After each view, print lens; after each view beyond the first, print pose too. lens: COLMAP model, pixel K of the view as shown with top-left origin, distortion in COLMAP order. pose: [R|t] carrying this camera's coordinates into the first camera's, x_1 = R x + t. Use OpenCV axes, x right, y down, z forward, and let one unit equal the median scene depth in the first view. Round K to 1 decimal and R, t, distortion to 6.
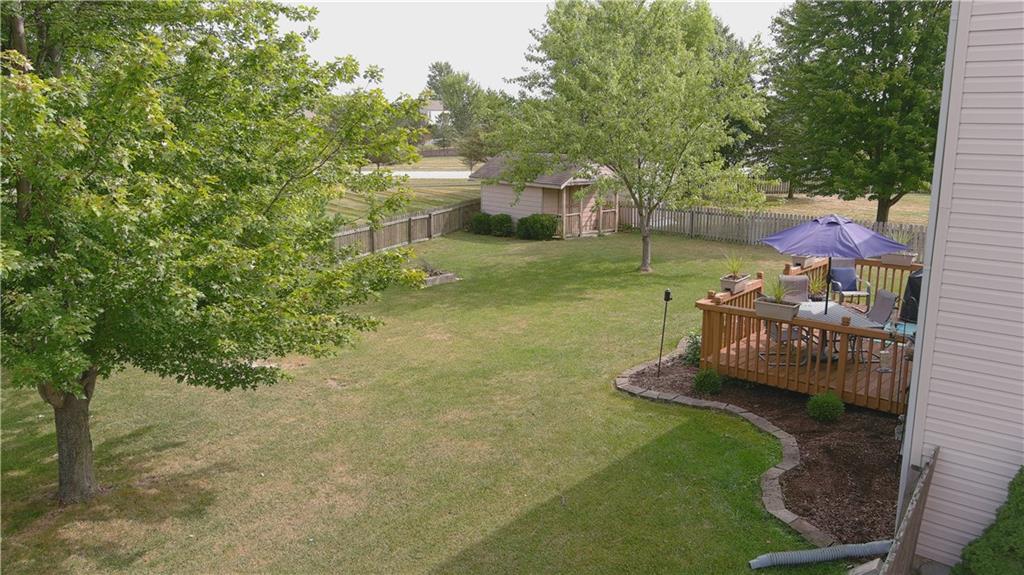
lens RADIAL K [[801.7, 0, 512.0], [0, 801.7, 287.5], [0, 0, 1]] dist [0.036107, -0.004802]
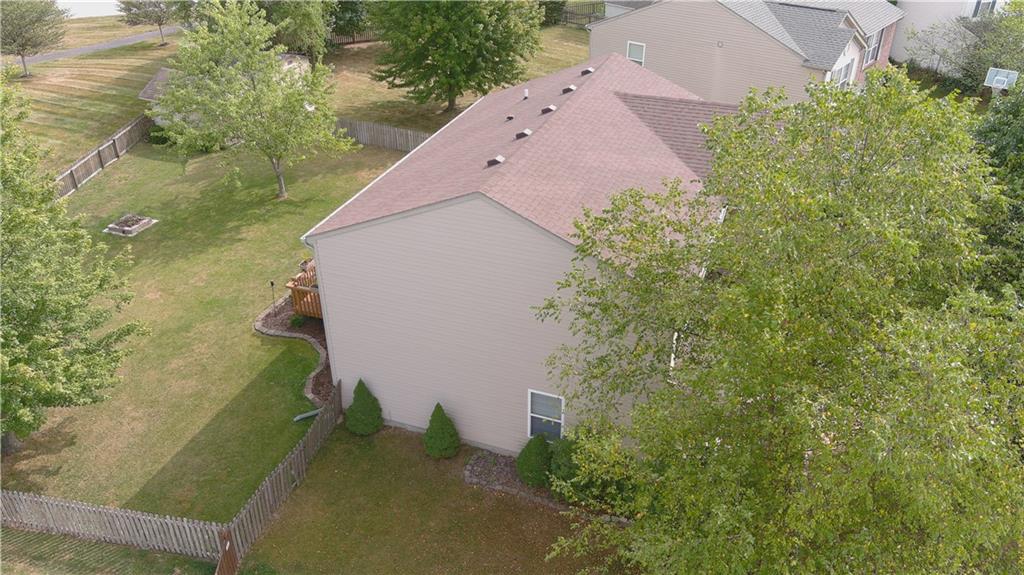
lens RADIAL K [[801.7, 0, 512.0], [0, 801.7, 287.5], [0, 0, 1]] dist [0.036107, -0.004802]
pose [[0.935059, -0.186052, 0.301743, 0.148546], [0.075607, 0.936284, 0.343011, -0.667883], [-0.346335, -0.297922, 0.889547, -1.106722]]
